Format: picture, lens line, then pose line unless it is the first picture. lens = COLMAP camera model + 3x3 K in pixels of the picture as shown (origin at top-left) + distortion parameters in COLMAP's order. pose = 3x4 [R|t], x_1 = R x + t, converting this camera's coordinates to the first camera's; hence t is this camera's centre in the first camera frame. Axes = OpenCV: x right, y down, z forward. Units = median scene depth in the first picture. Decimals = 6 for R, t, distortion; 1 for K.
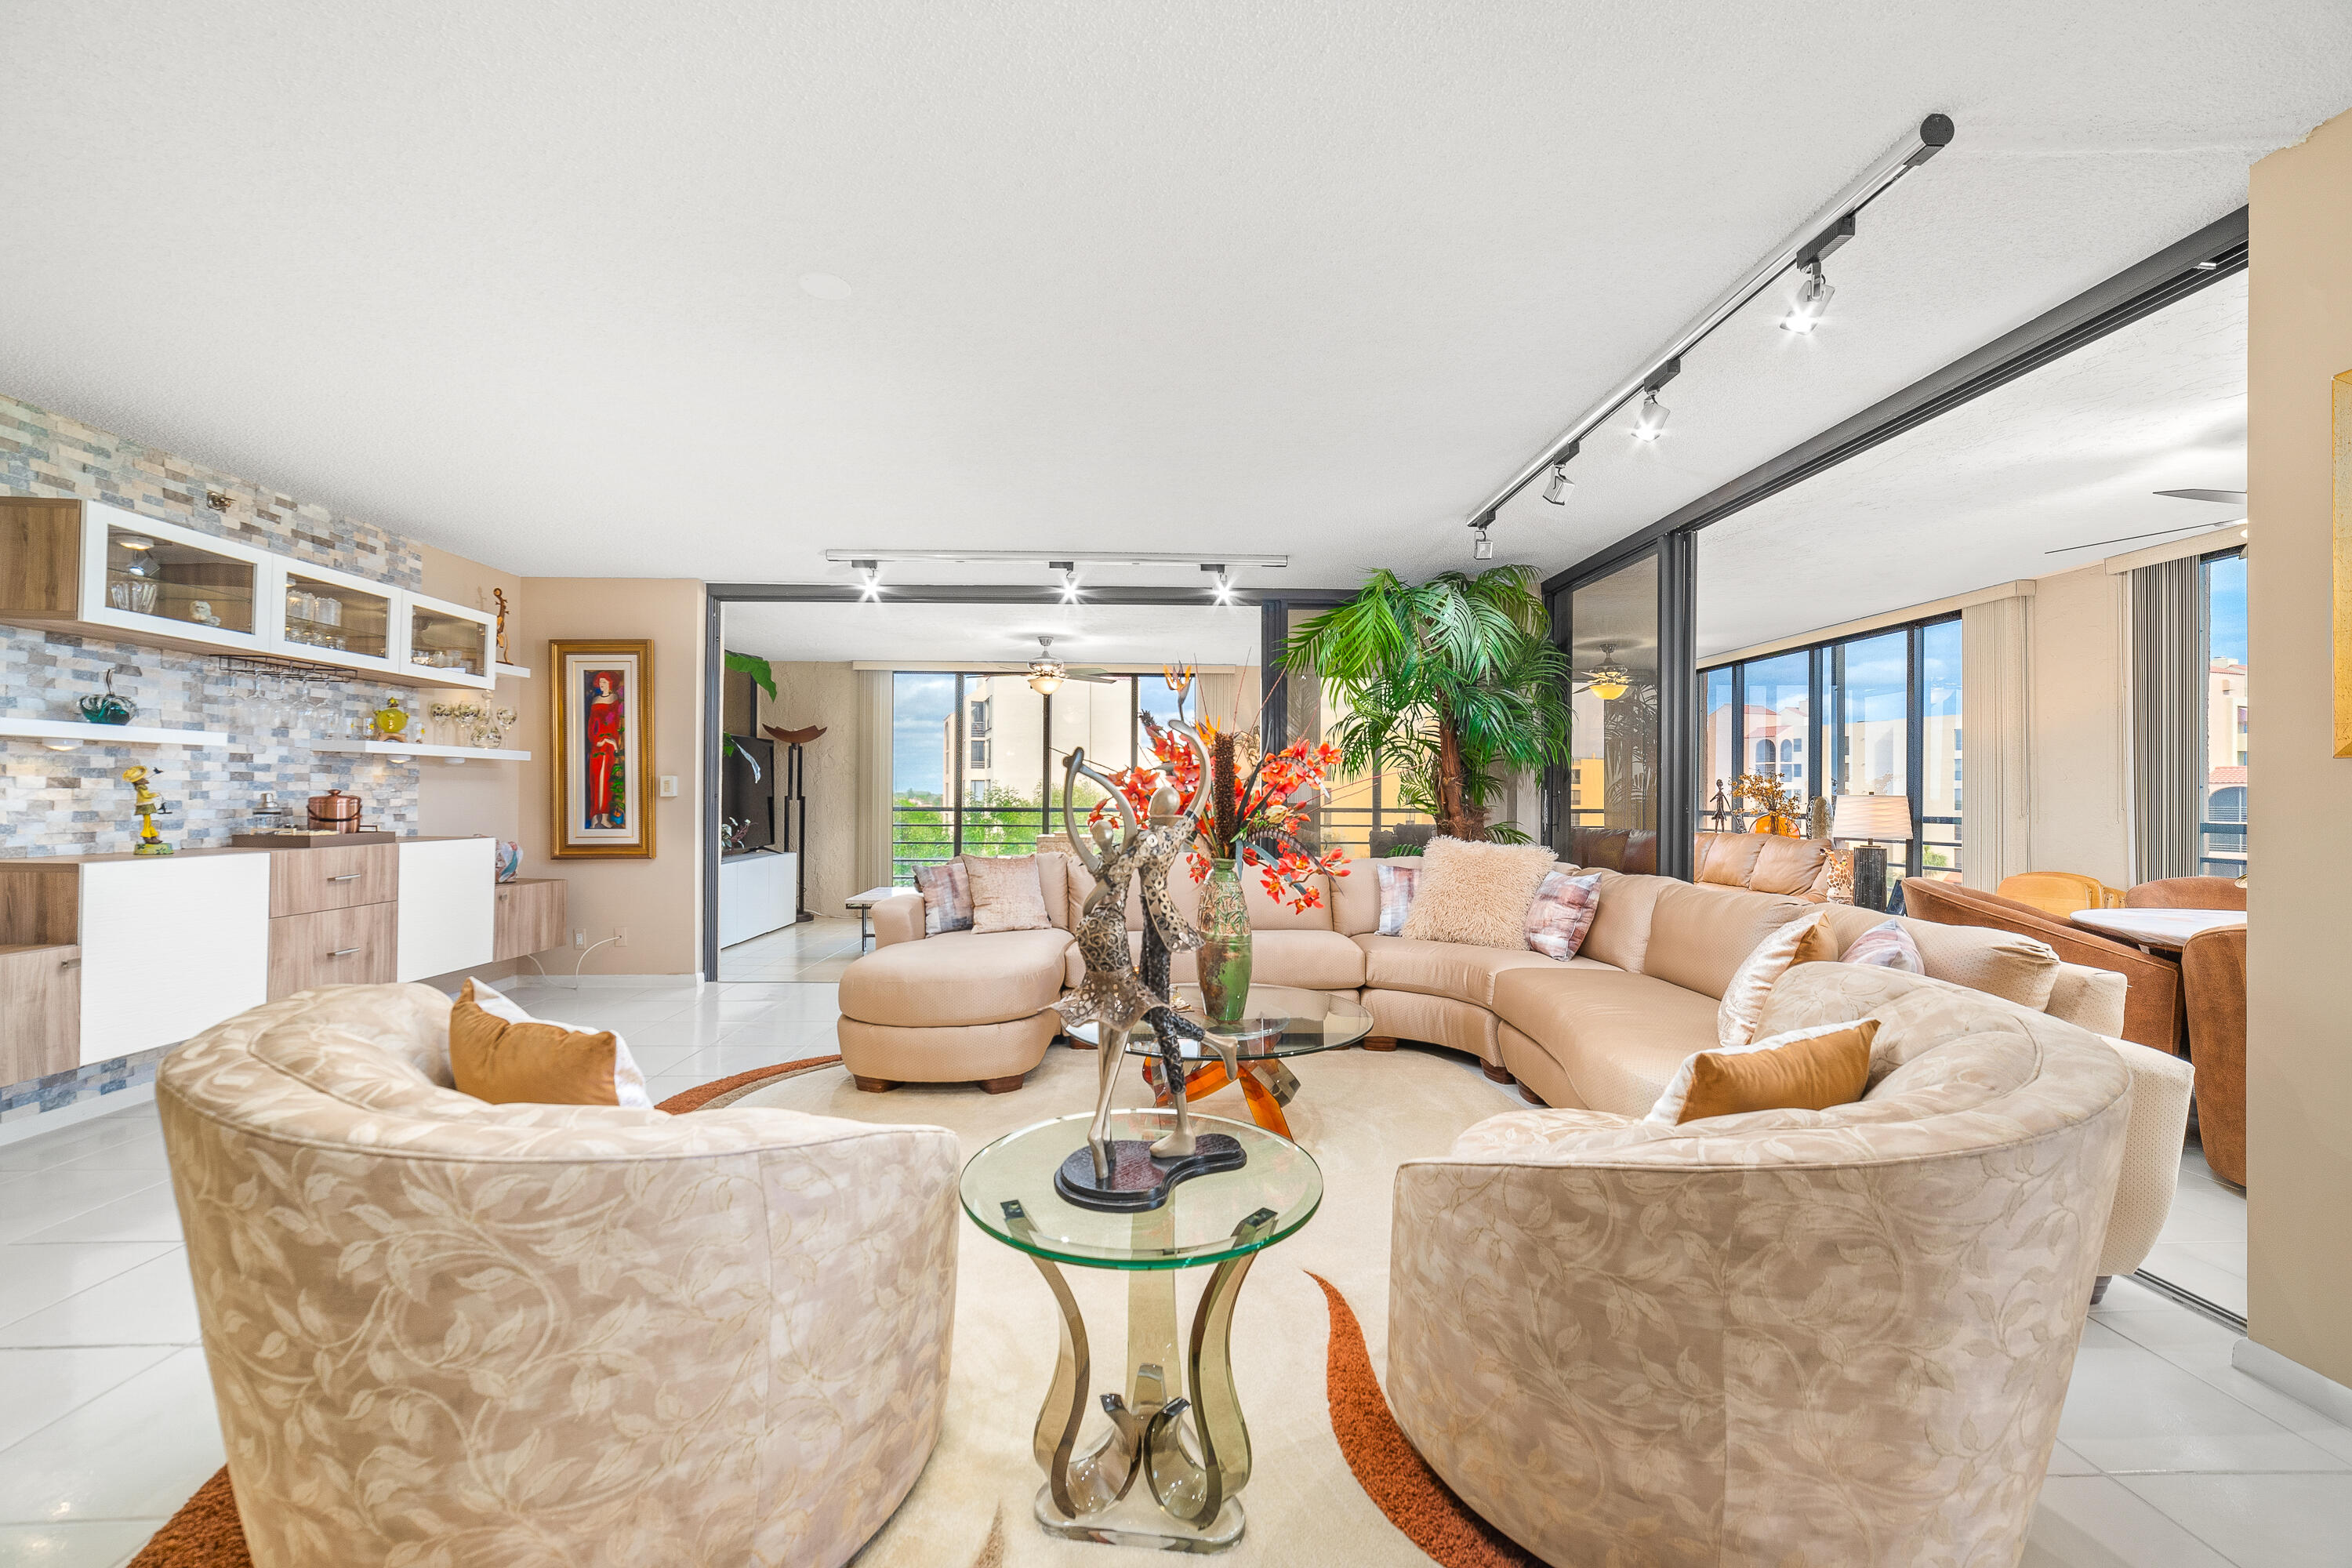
lens RADIAL K [[902.5, 0, 1176.3], [0, 902.5, 788.1], [0, 0, 1]] dist [-0.021816, 0.006577]
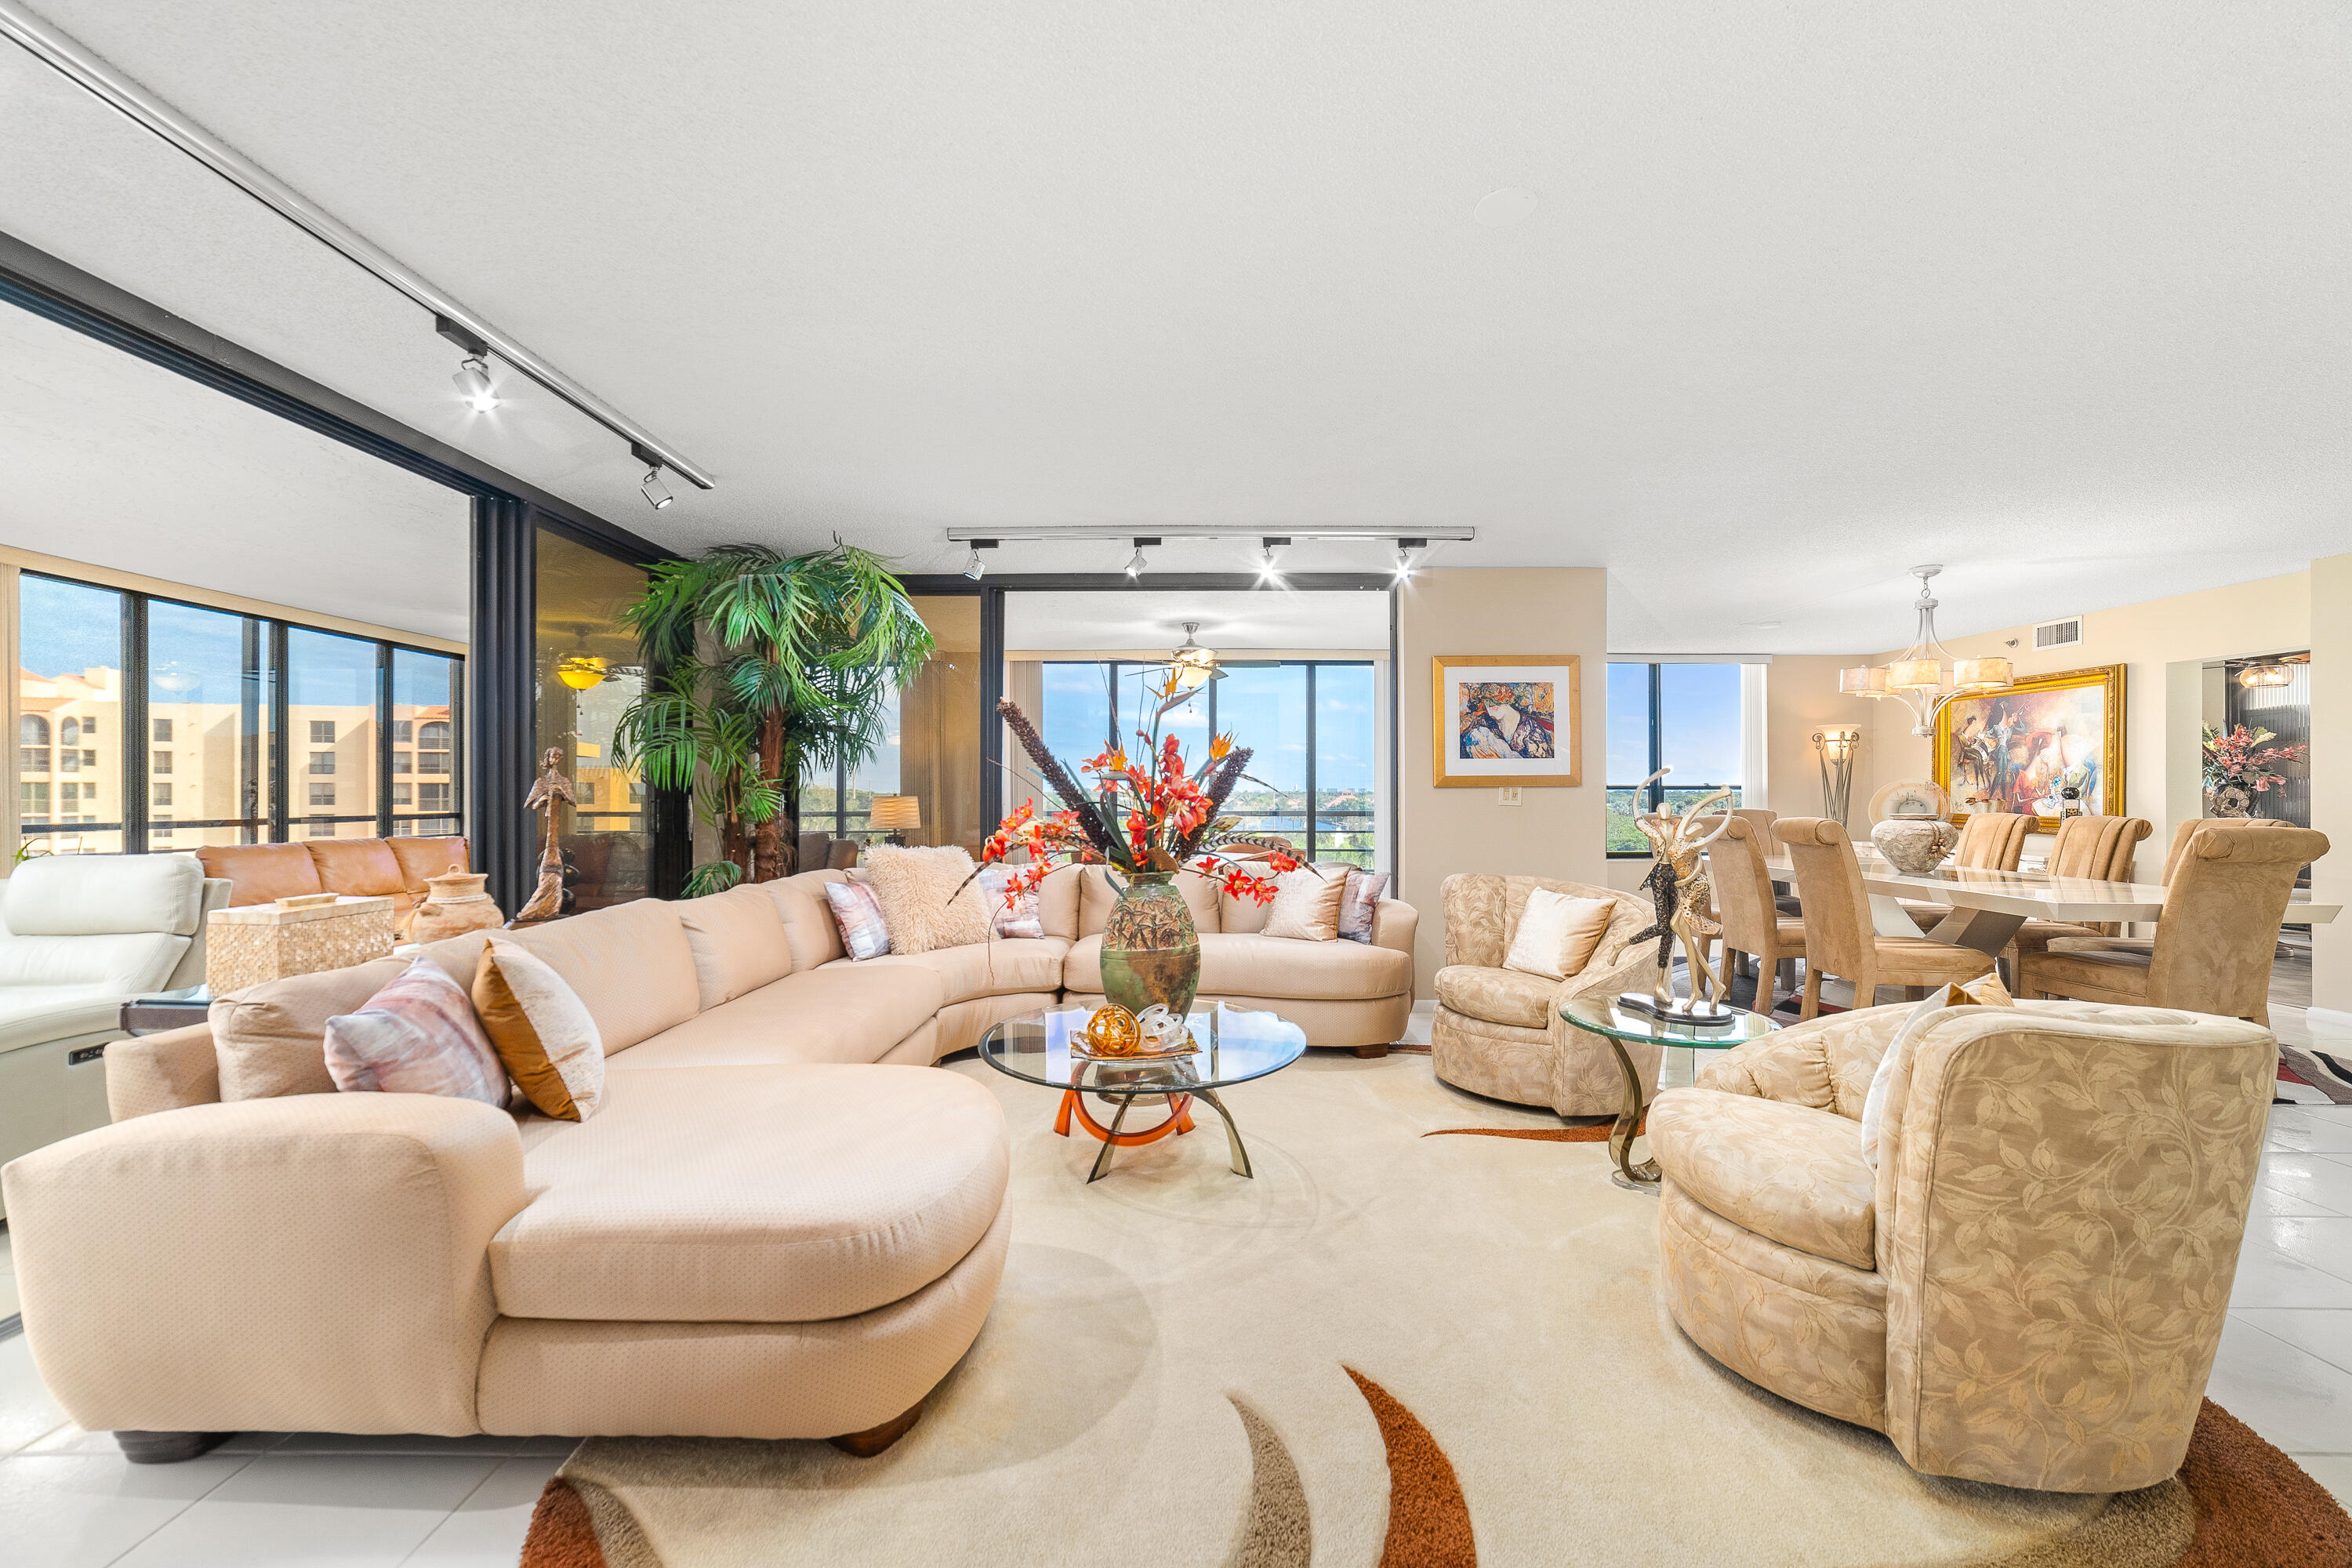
lens RADIAL K [[902.5, 0, 1169.7], [0, 902.5, 782.6], [0, 0, 1]] dist [-0.021816, 0.006577]
pose [[0.045607, 0.005154, 0.998946, -0.704348], [-0.007661, 0.999959, -0.004809, -0.010487], [-0.998930, -0.007434, 0.045645, 0.717566]]
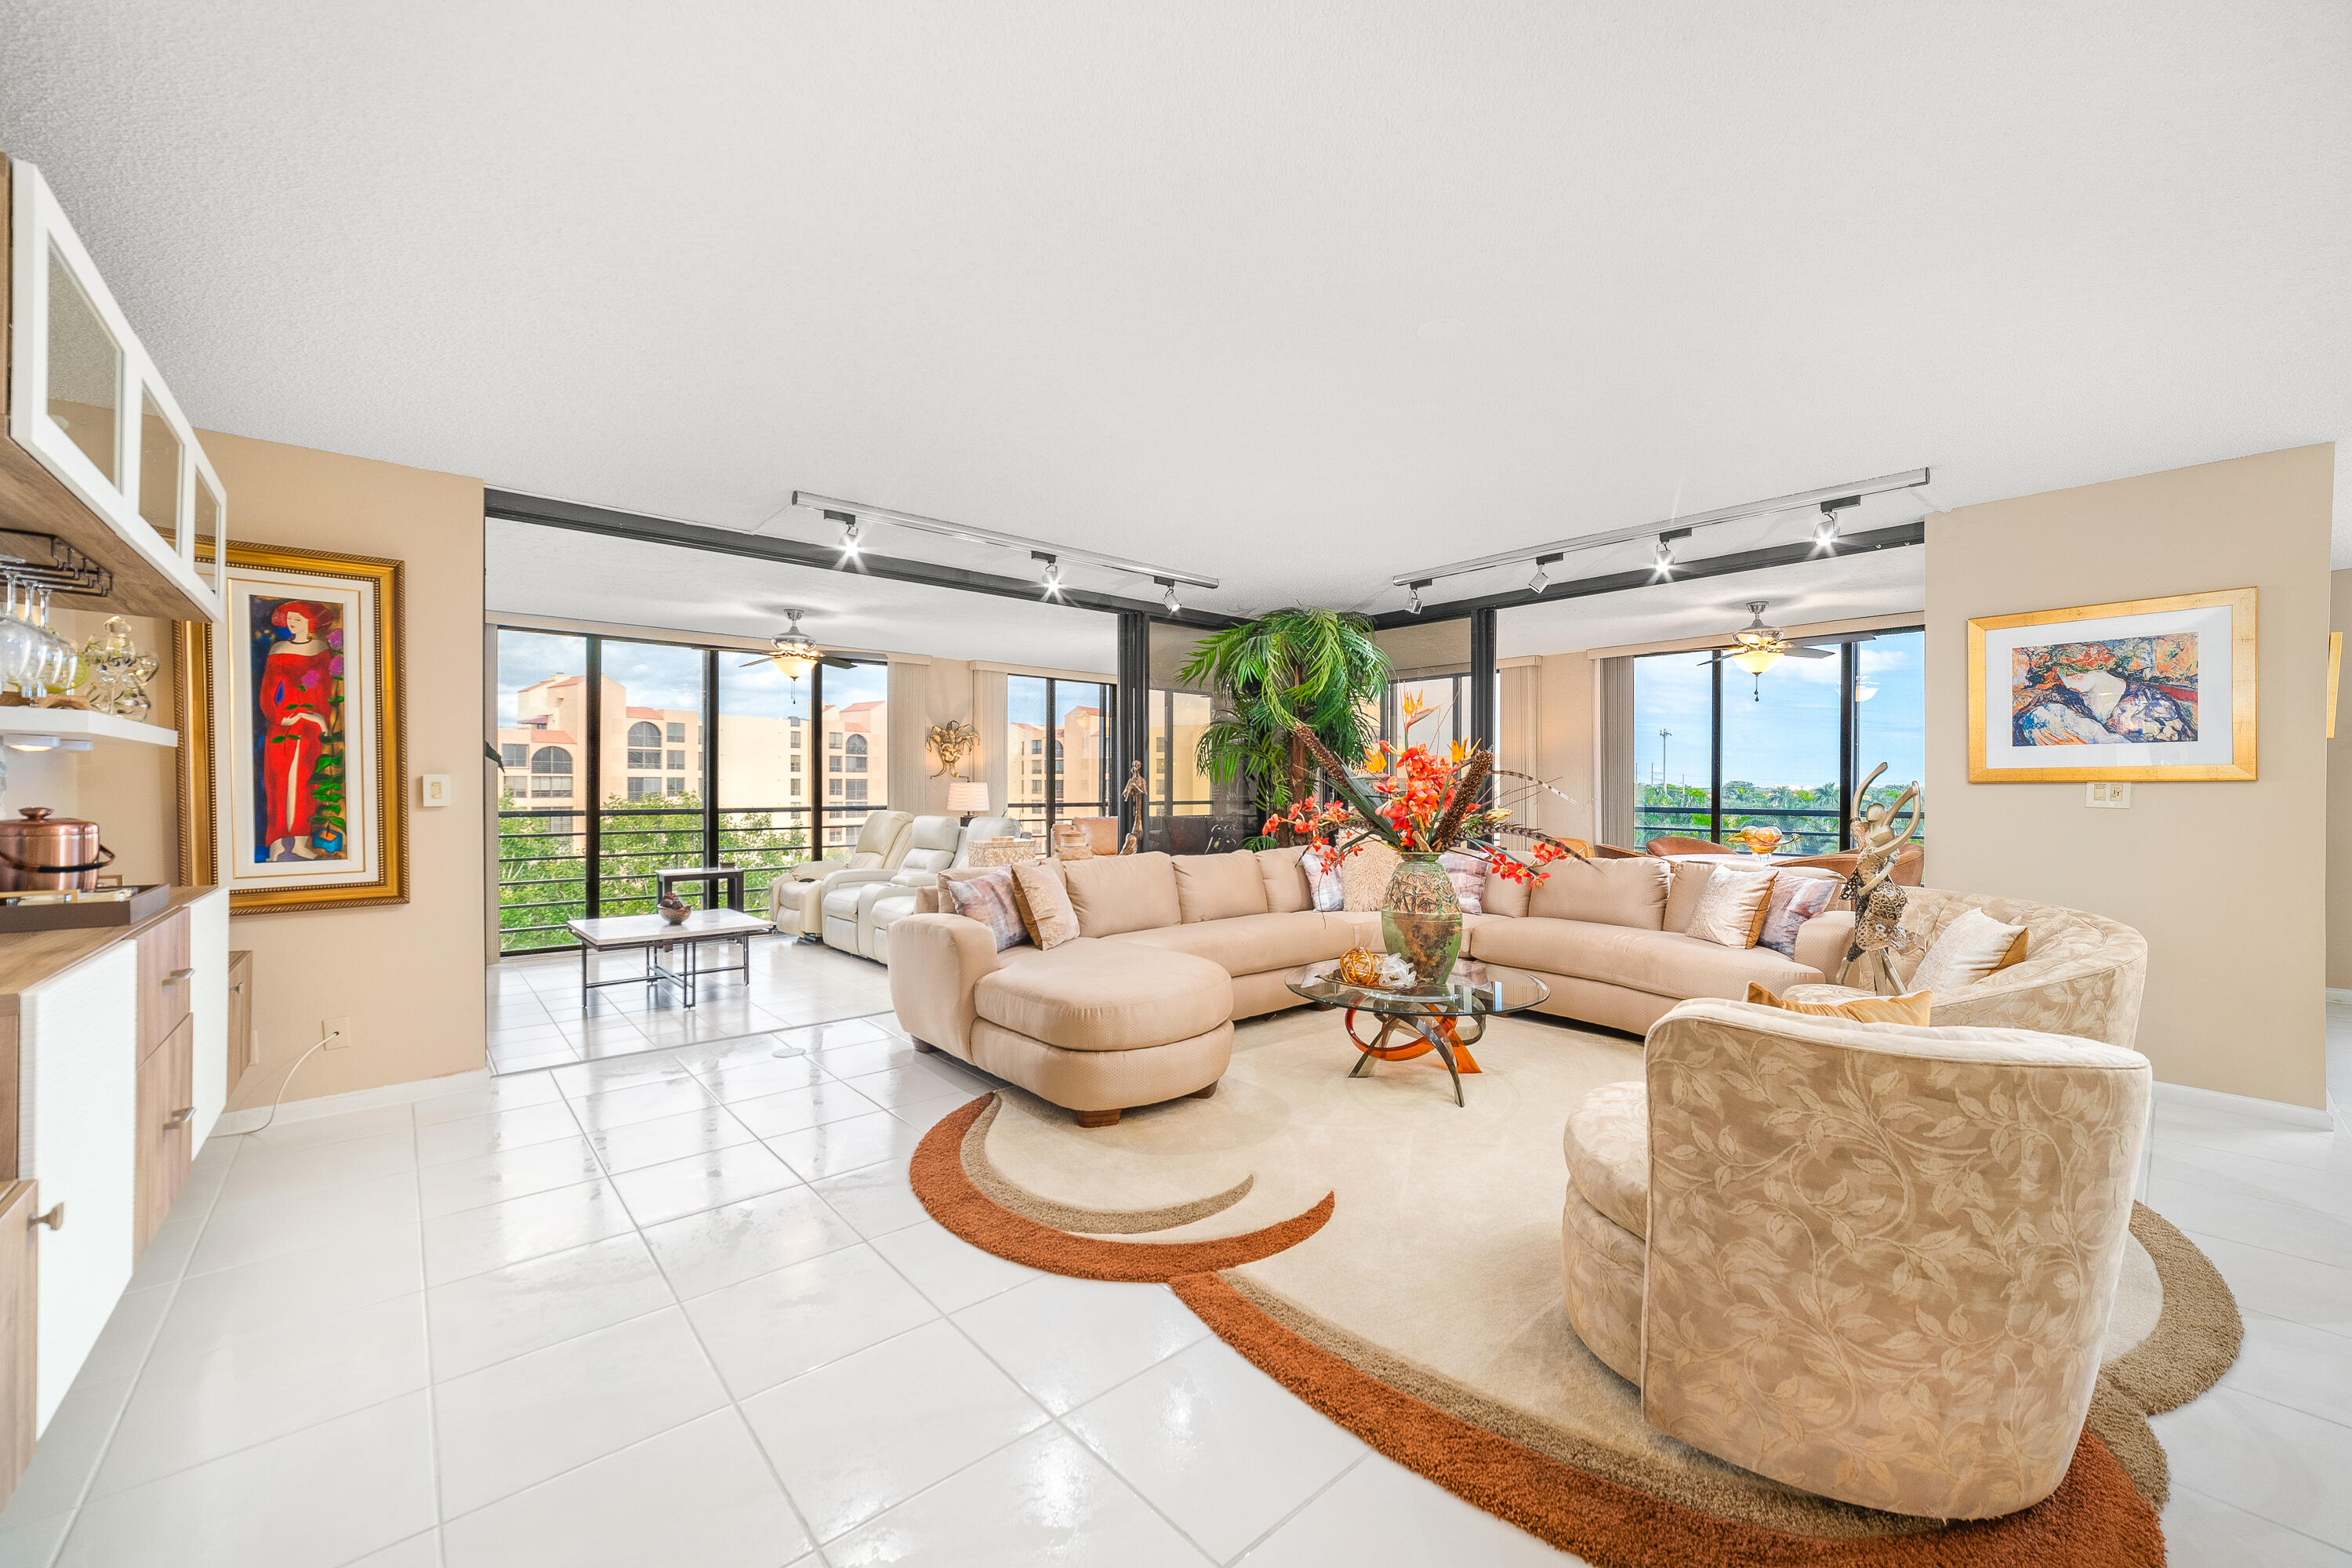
lens RADIAL K [[902.5, 0, 1170.2], [0, 902.5, 789.3], [0, 0, 1]] dist [-0.021816, 0.006577]
pose [[0.777388, -0.006130, 0.628991, -0.746591], [-0.002580, 0.999913, 0.012934, -0.016564], [-0.629016, -0.011678, 0.777305, 0.207874]]
